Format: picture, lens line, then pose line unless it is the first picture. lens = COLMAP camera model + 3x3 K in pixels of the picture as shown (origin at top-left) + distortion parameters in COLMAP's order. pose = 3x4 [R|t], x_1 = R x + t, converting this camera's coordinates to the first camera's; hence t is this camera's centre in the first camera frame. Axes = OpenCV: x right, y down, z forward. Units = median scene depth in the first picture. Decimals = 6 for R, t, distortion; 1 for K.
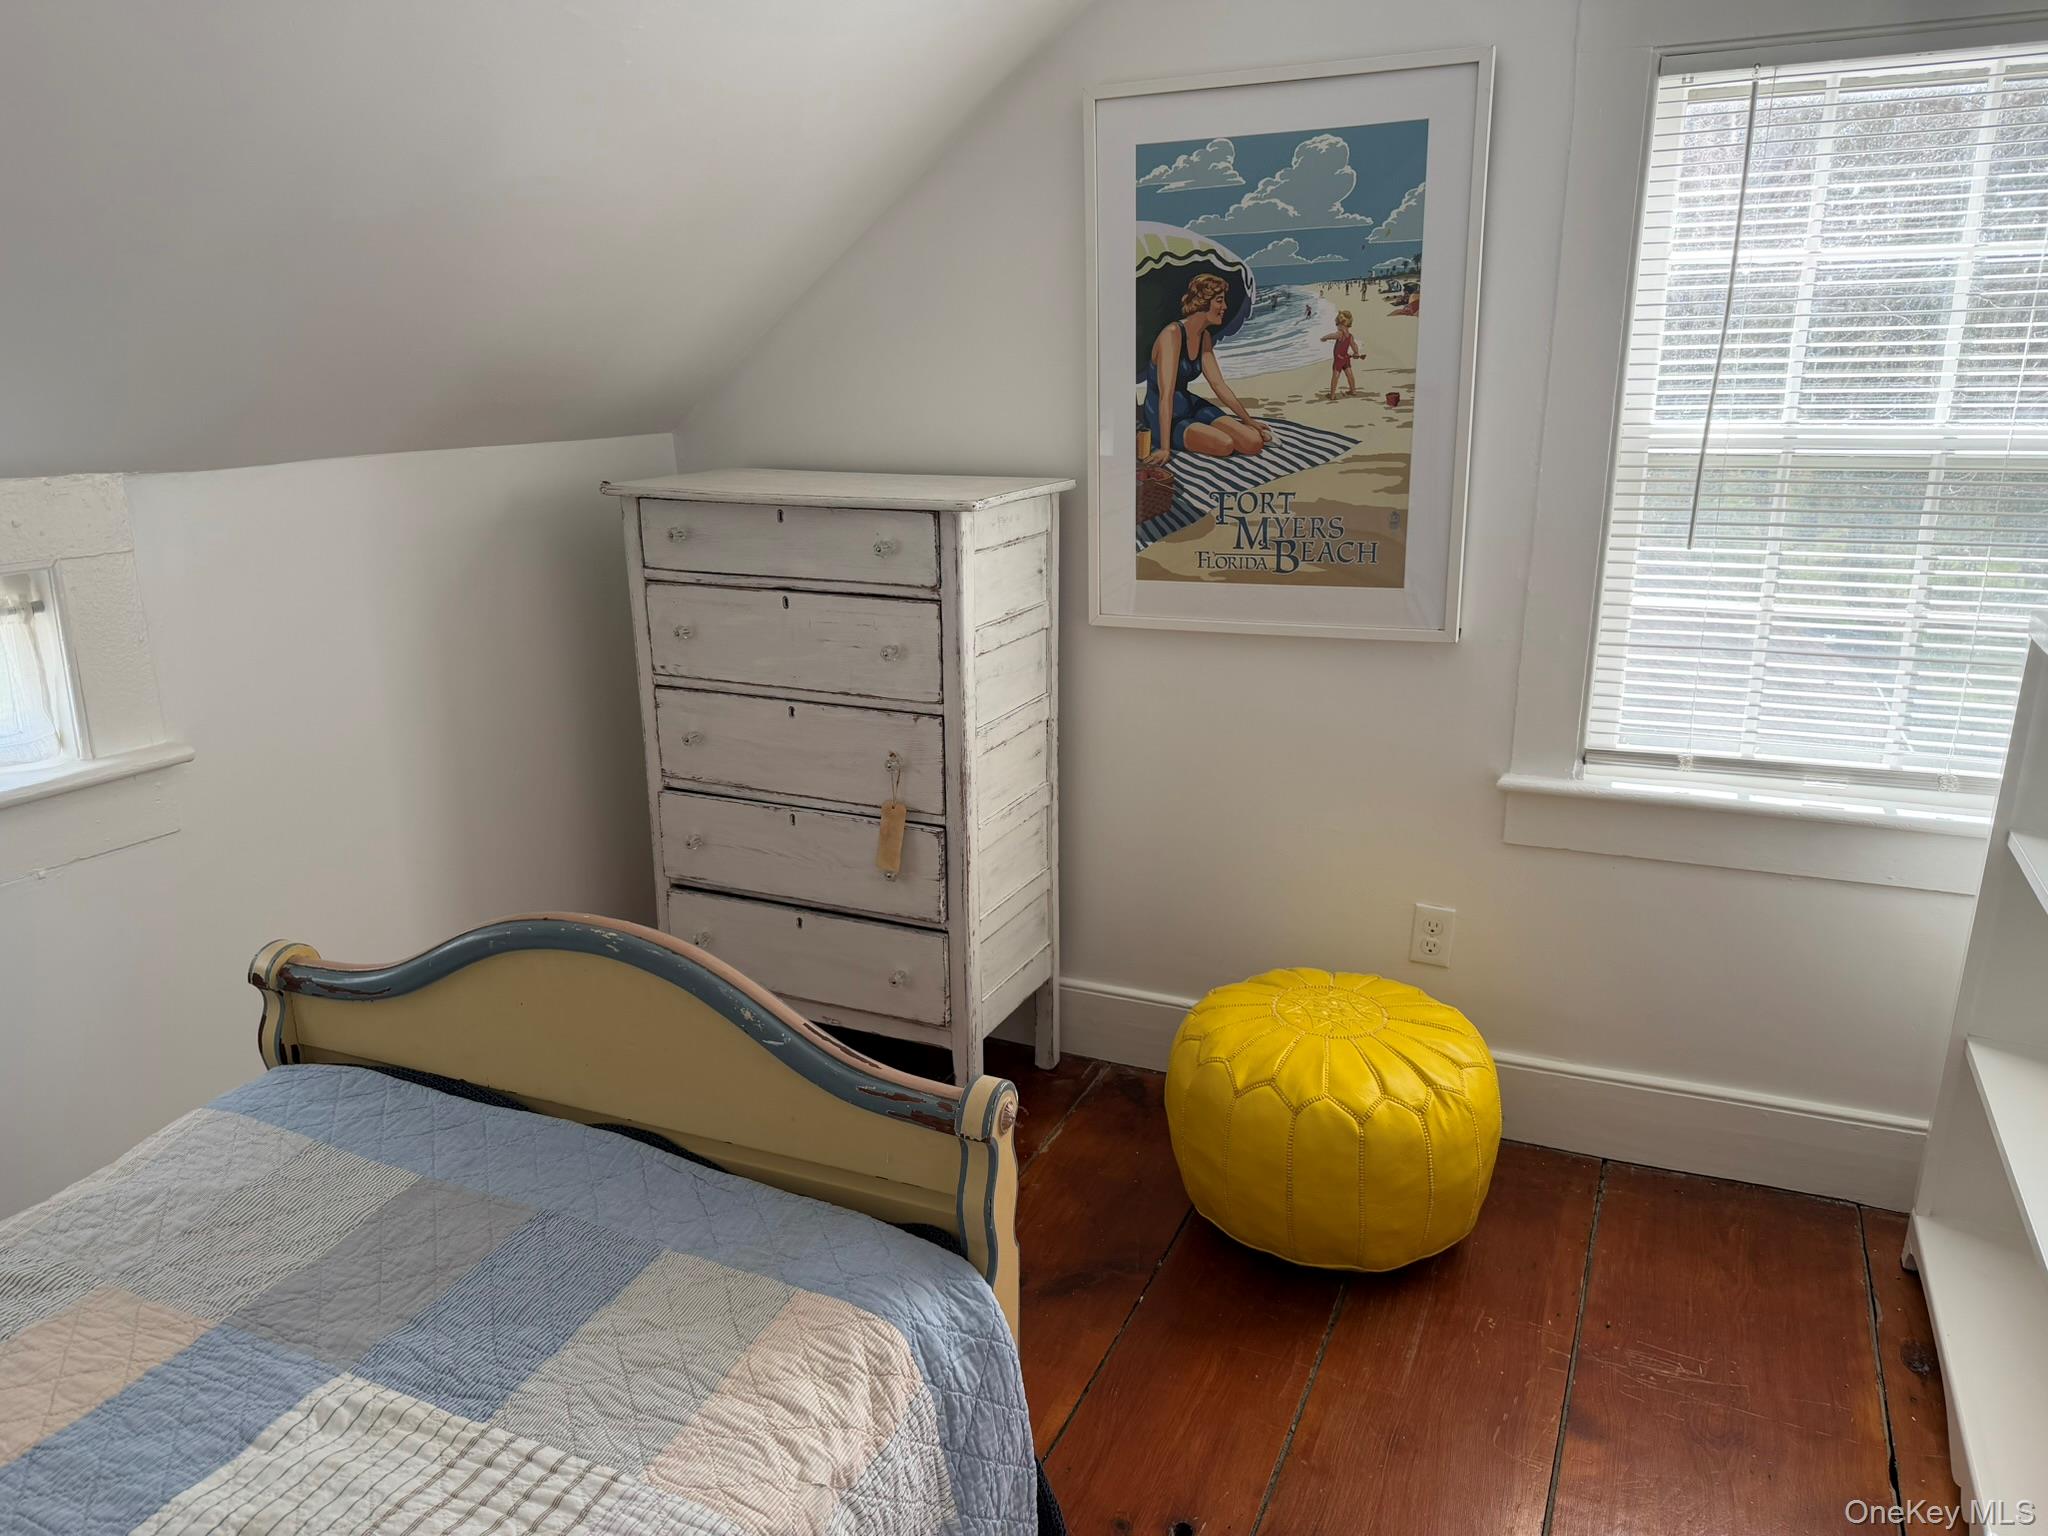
lens RADIAL K [[1430.5, 0, 1021.8], [0, 1430.5, 766.9], [0, 0, 1]] dist [-0.010427, -0.016675]
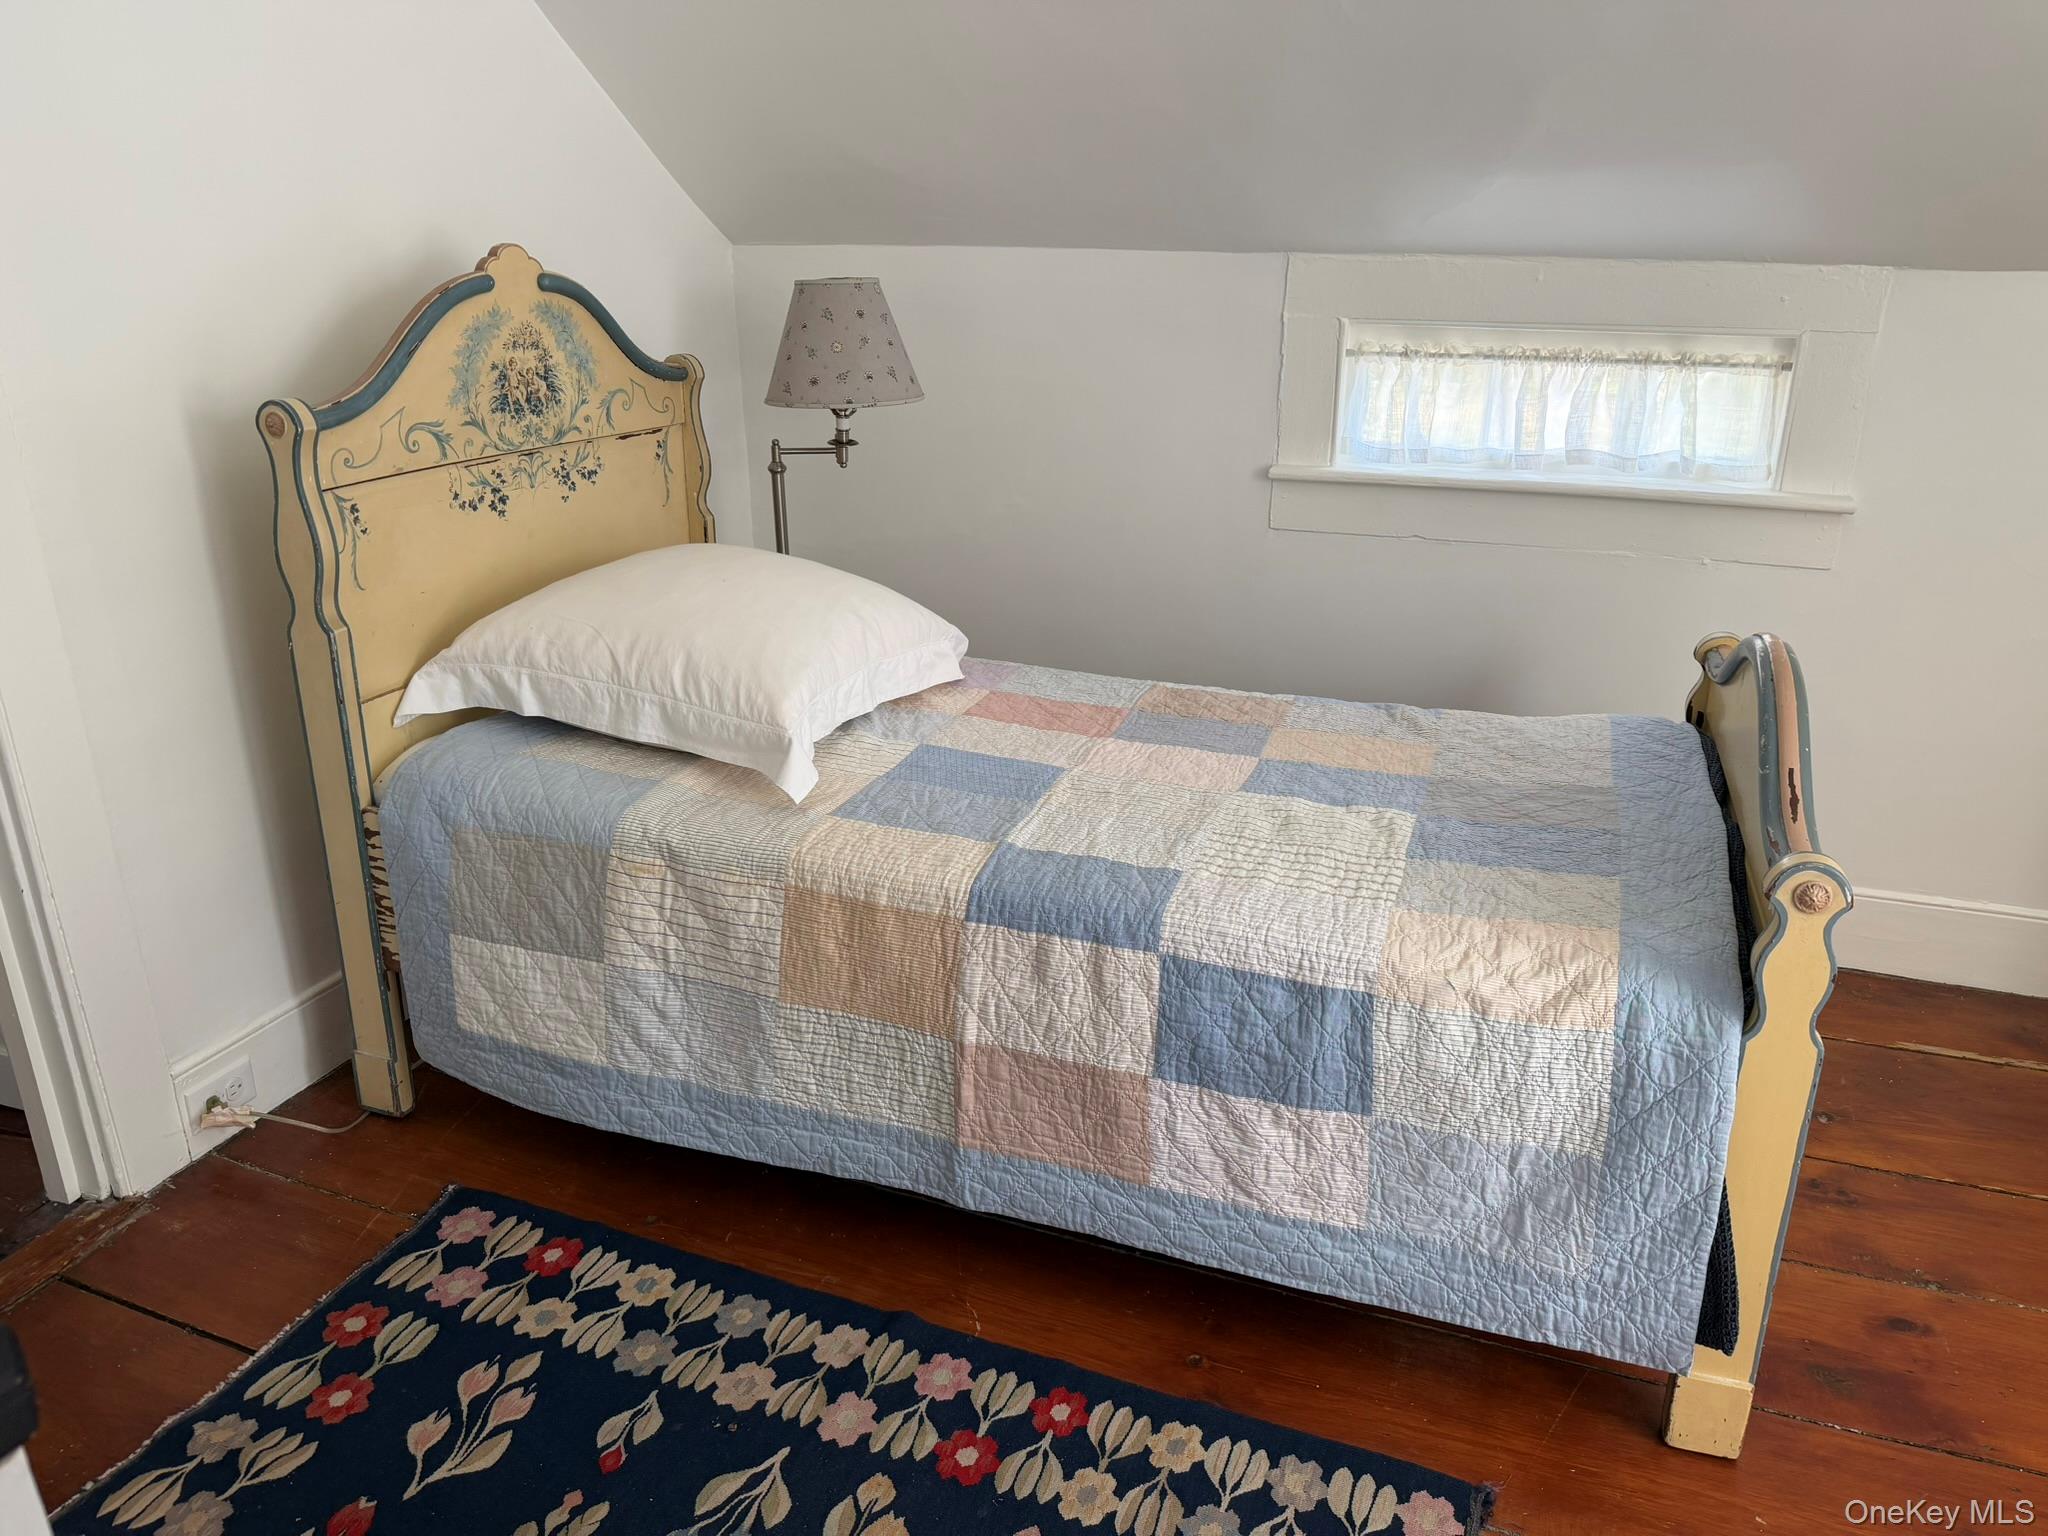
lens RADIAL K [[1430.5, 0, 1020.4], [0, 1430.5, 767.9], [0, 0, 1]] dist [-0.010427, -0.016675]
pose [[0.065760, 0.345627, -0.936065, 0.920910], [-0.261261, 0.911334, 0.318141, -0.011755], [0.963026, 0.223636, 0.150228, 0.307865]]
